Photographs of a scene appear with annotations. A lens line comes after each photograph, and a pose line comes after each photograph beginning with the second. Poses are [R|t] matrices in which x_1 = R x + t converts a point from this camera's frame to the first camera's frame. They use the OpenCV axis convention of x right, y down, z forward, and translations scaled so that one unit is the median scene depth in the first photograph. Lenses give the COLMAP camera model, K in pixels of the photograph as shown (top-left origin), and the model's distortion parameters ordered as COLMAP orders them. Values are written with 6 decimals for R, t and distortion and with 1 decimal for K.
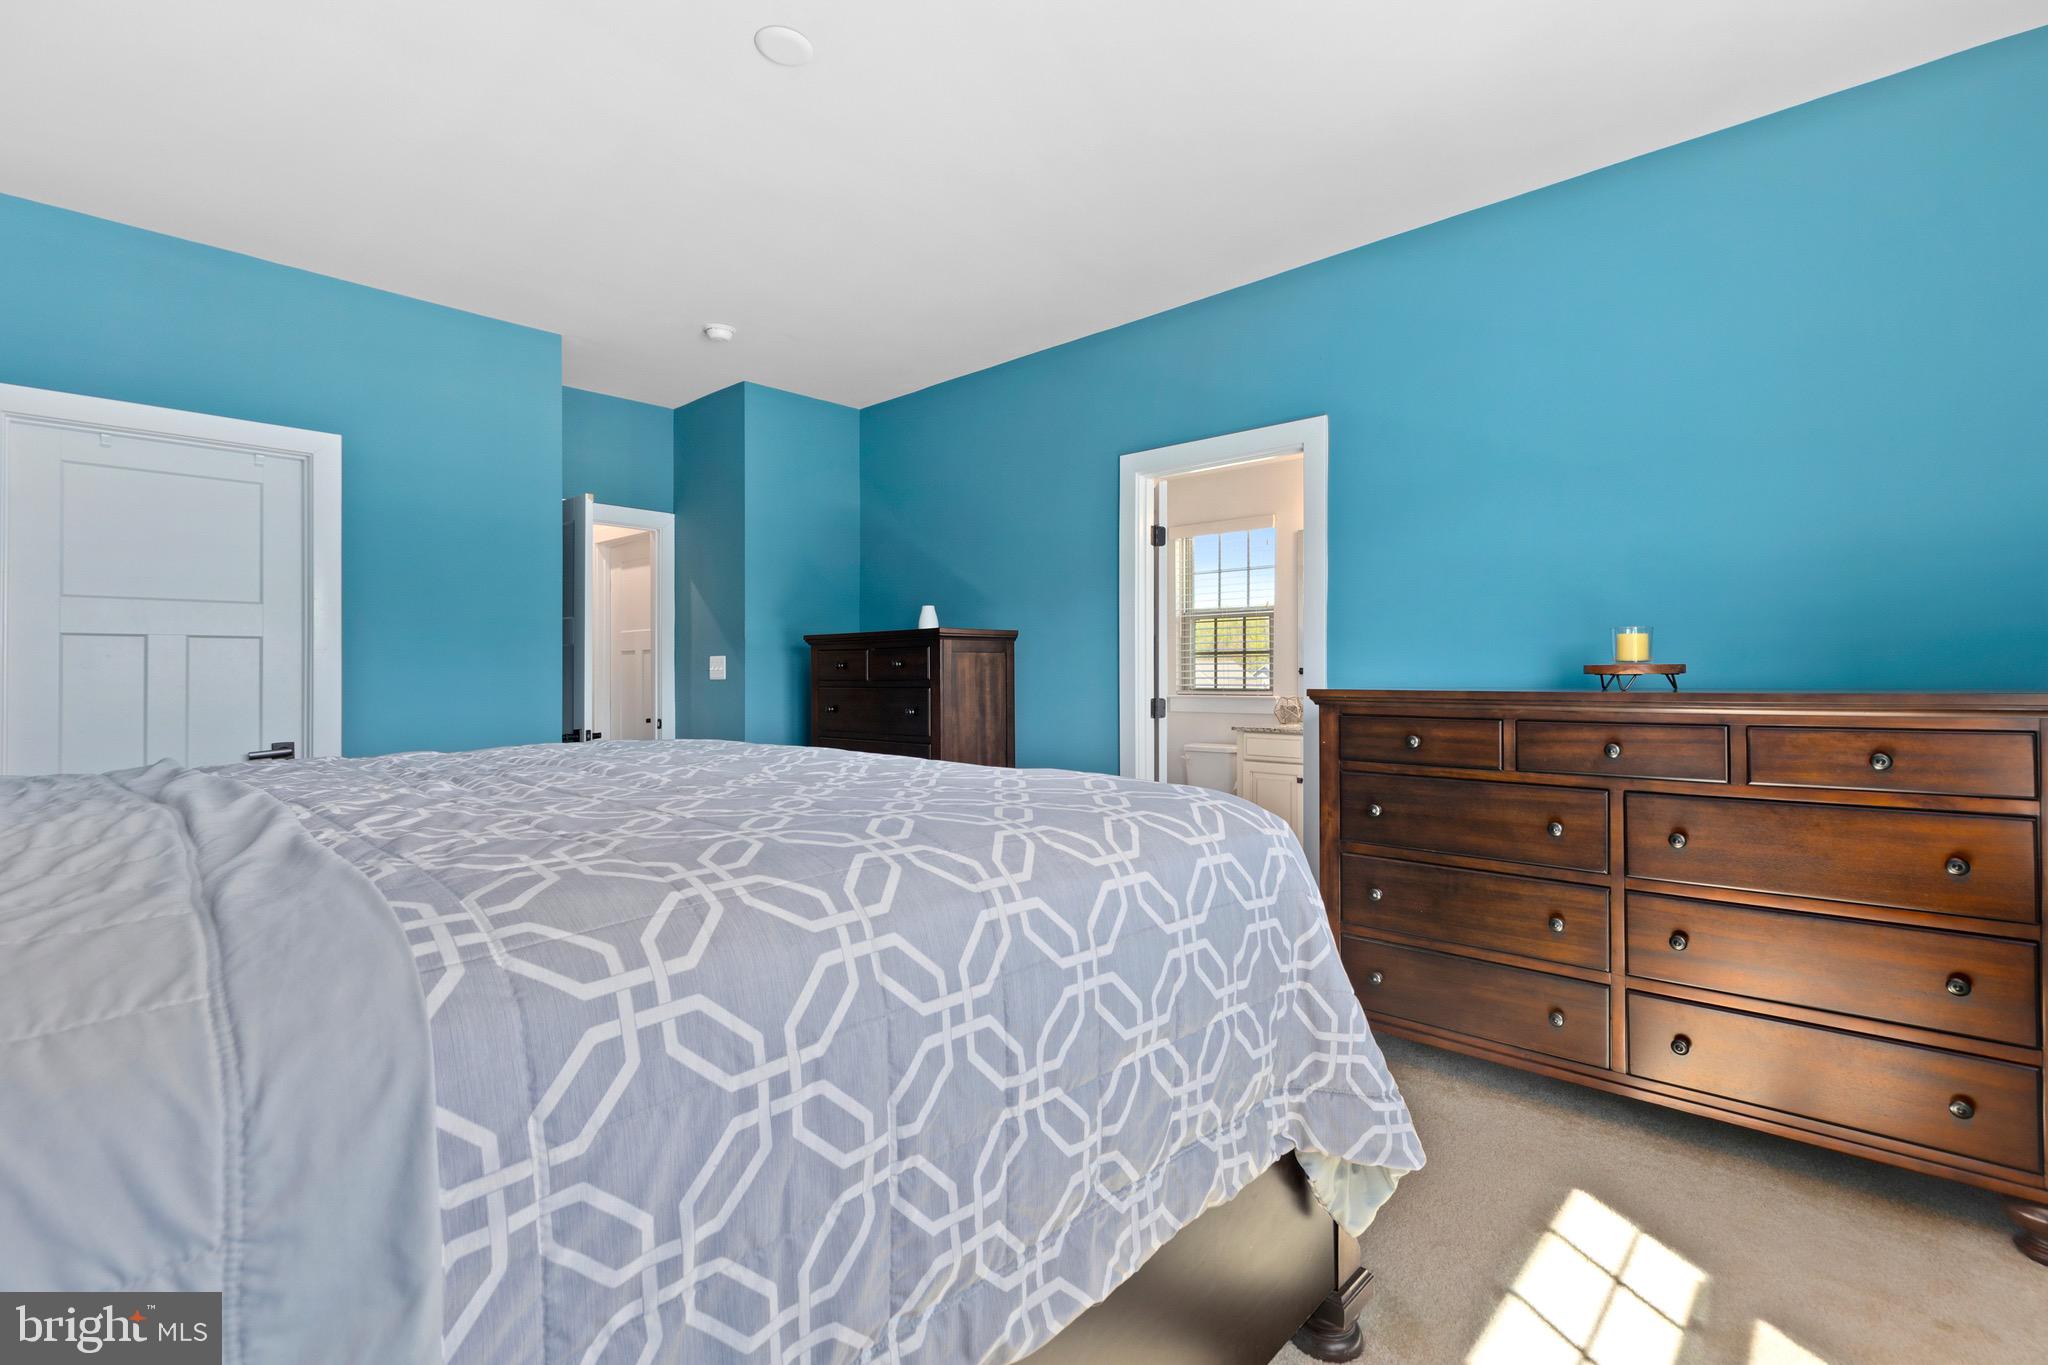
lens RADIAL K [[926.2, 0, 1025.9], [0, 926.2, 677.4], [0, 0, 1]] dist [-0.000656, -0.000720]
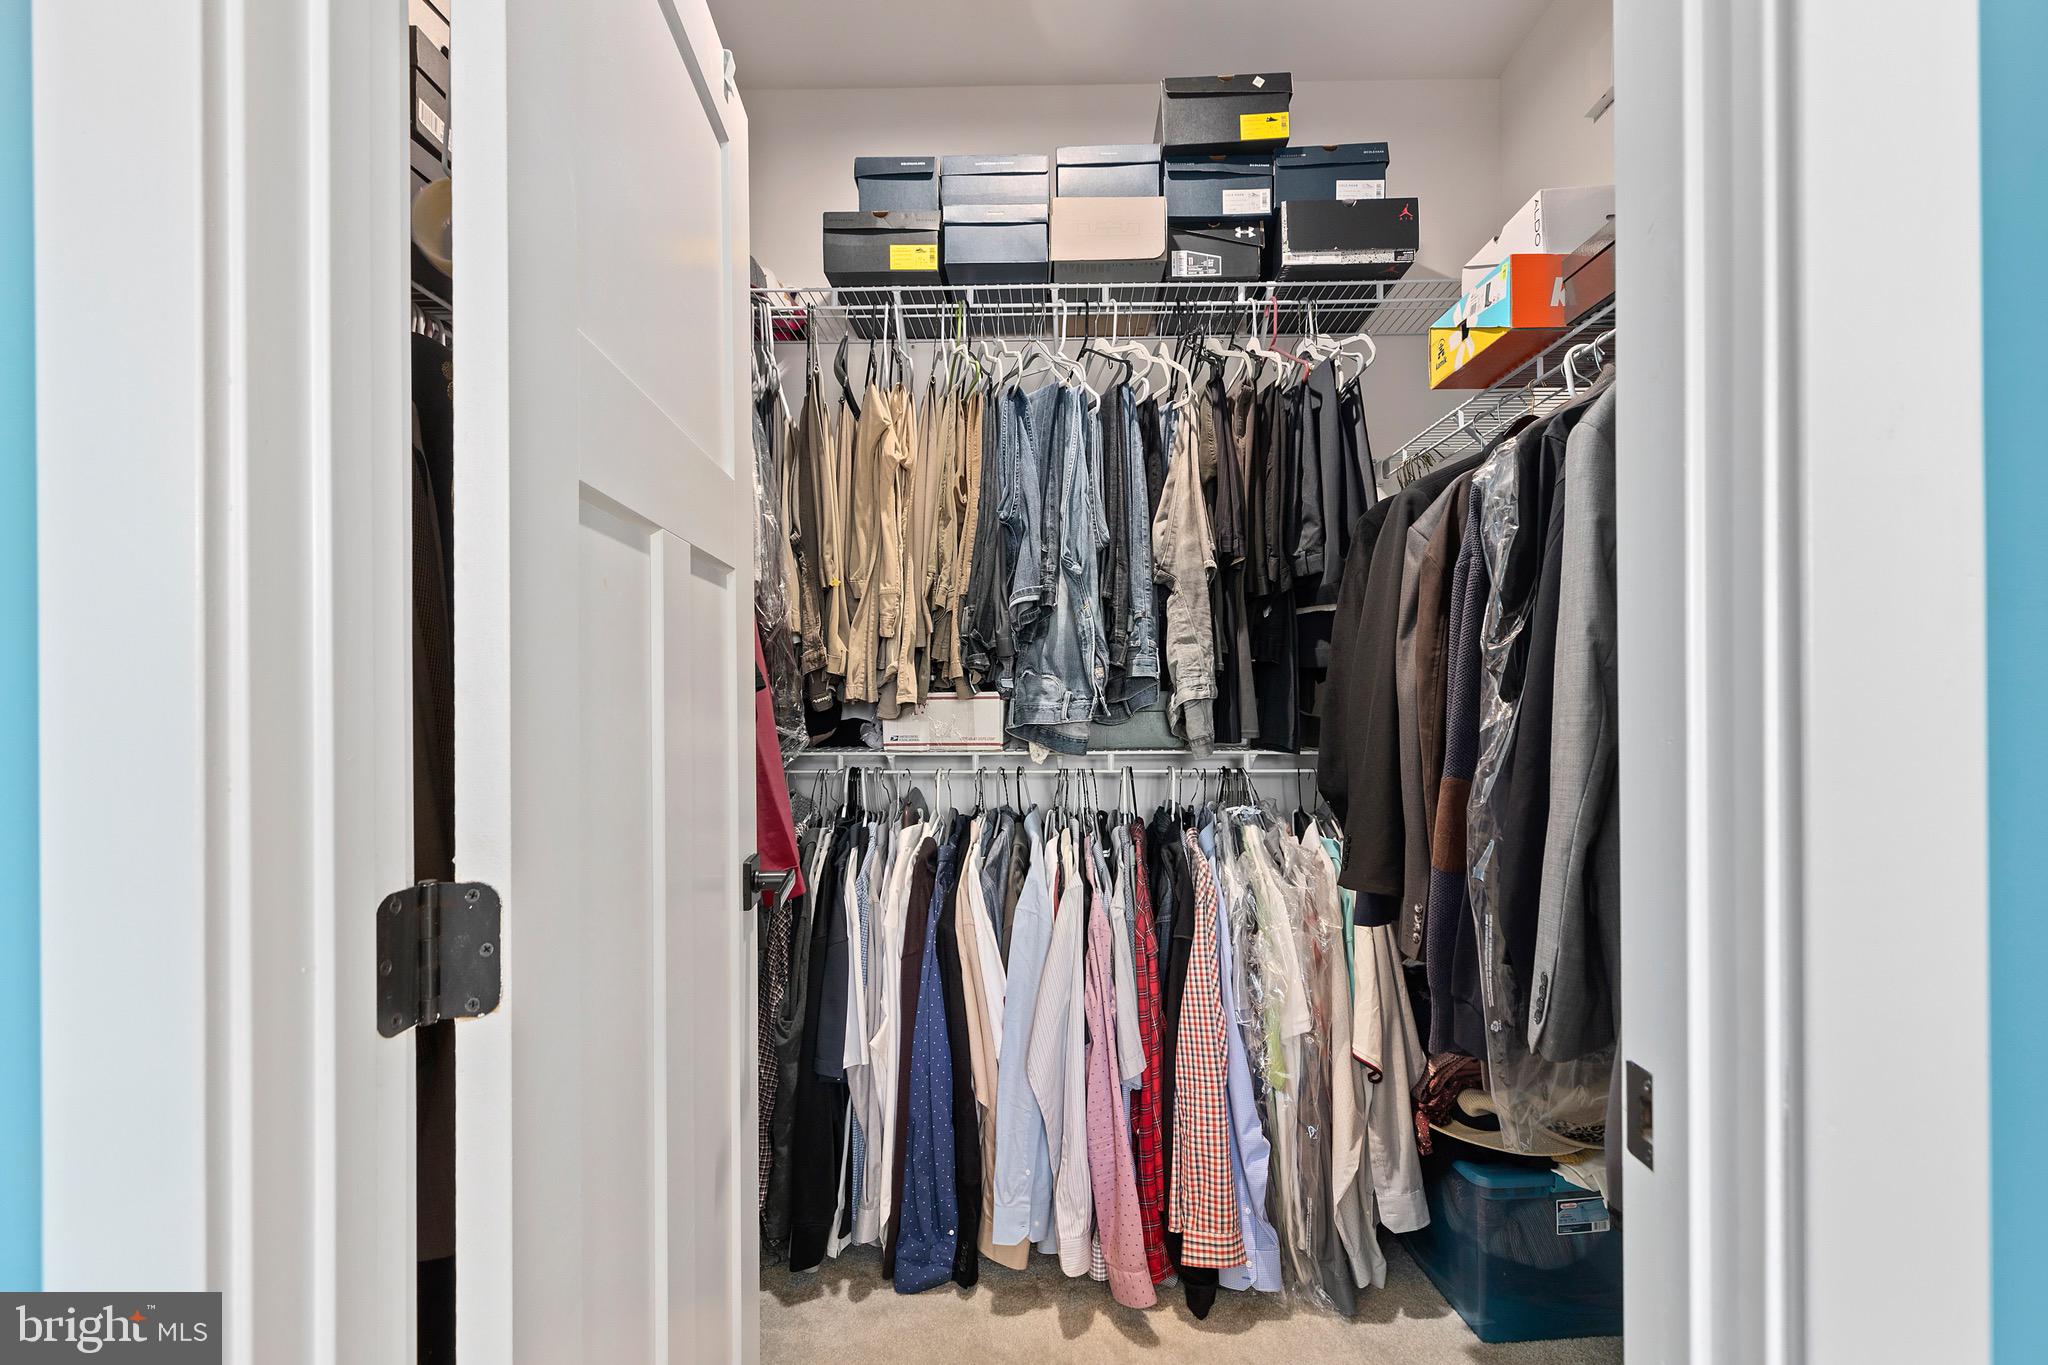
lens RADIAL K [[926.2, 0, 1022.2], [0, 926.2, 683.2], [0, 0, 1]] dist [-0.000656, -0.000720]
pose [[0.740064, -0.001025, 0.672536, 0.113659], [0.002118, 0.999997, -0.000807, -0.007389], [-0.672534, 0.002022, 0.740064, 0.840194]]
